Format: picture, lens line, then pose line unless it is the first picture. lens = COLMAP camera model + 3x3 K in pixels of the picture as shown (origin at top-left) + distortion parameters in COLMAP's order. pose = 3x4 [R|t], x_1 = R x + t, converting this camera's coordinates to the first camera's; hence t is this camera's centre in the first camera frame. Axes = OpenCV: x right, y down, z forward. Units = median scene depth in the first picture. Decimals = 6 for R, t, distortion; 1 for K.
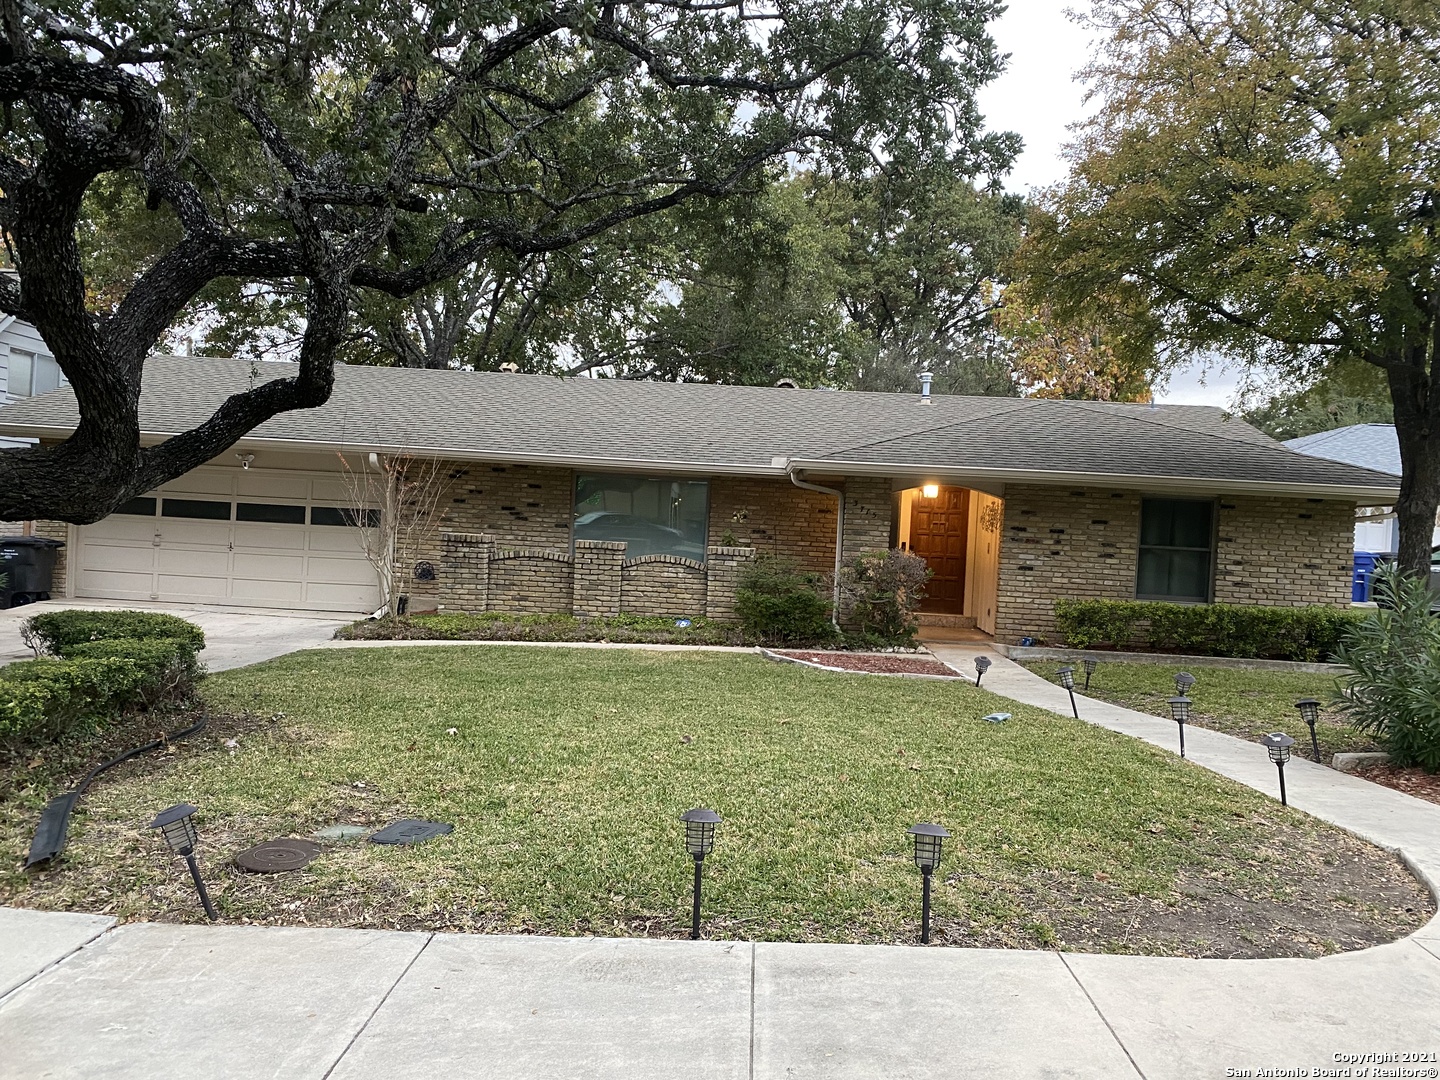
lens RADIAL K [[1121.8, 0, 715.3], [0, 1121.8, 505.7], [0, 0, 1]] dist [0.055264, -0.110012]
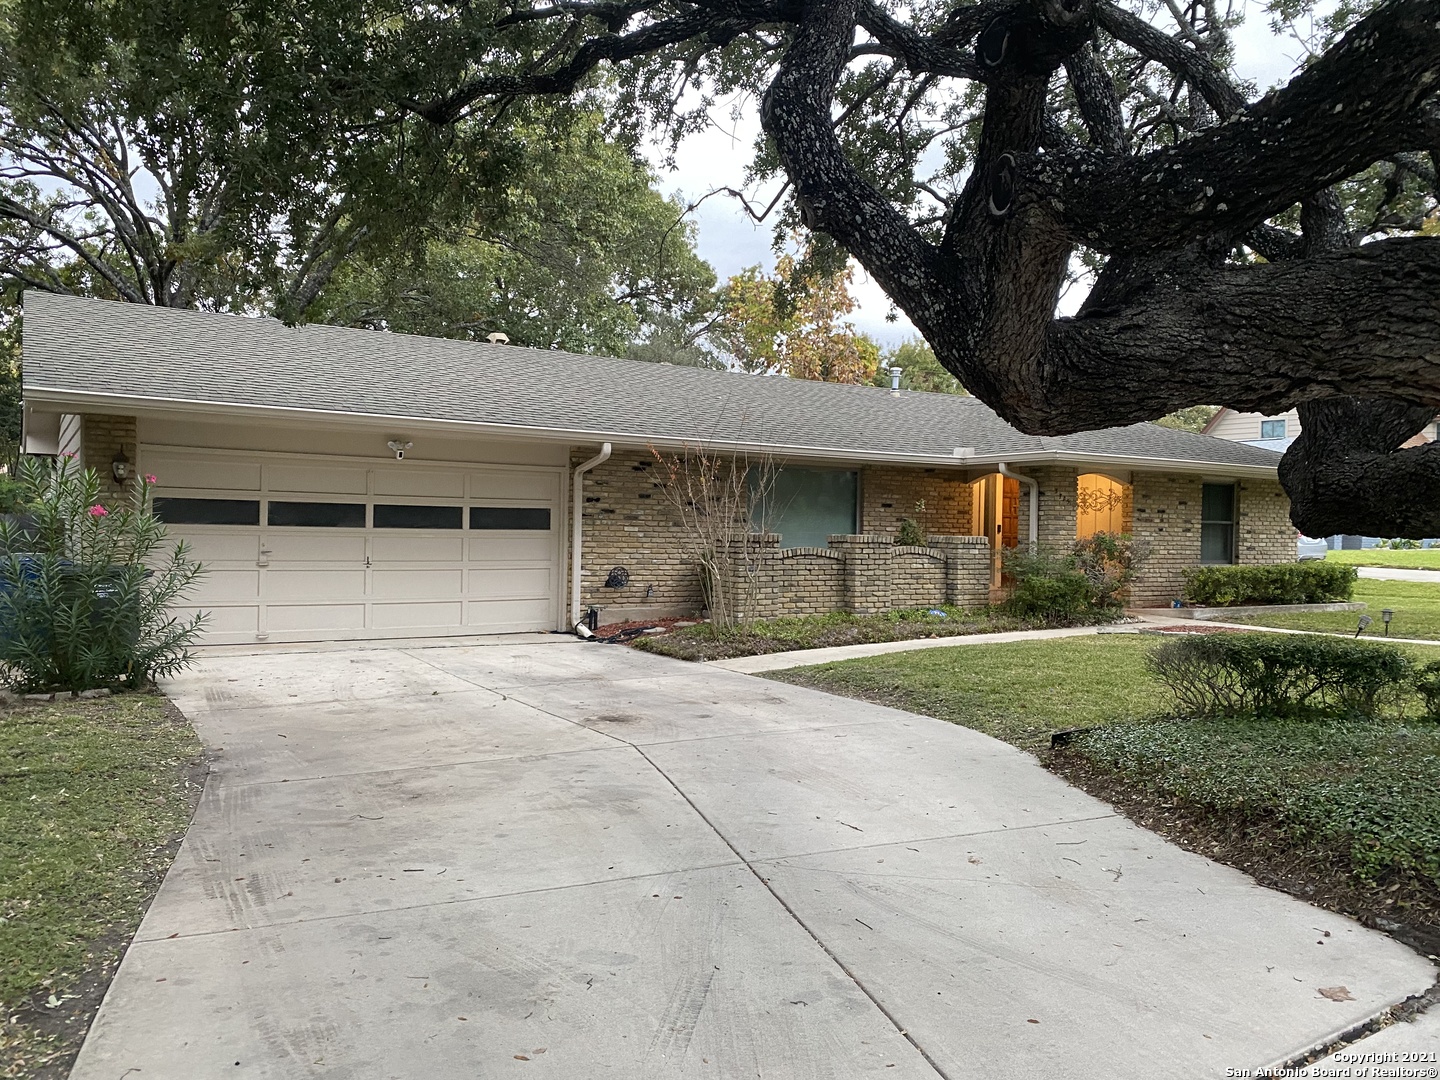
lens RADIAL K [[1121.8, 0, 715.3], [0, 1121.8, 505.7], [0, 0, 1]] dist [0.055264, -0.110012]
pose [[0.834208, -0.026036, 0.550835, -0.747777], [0.015513, 0.999597, 0.023753, -0.019047], [-0.551231, -0.011270, 0.834276, 0.262967]]
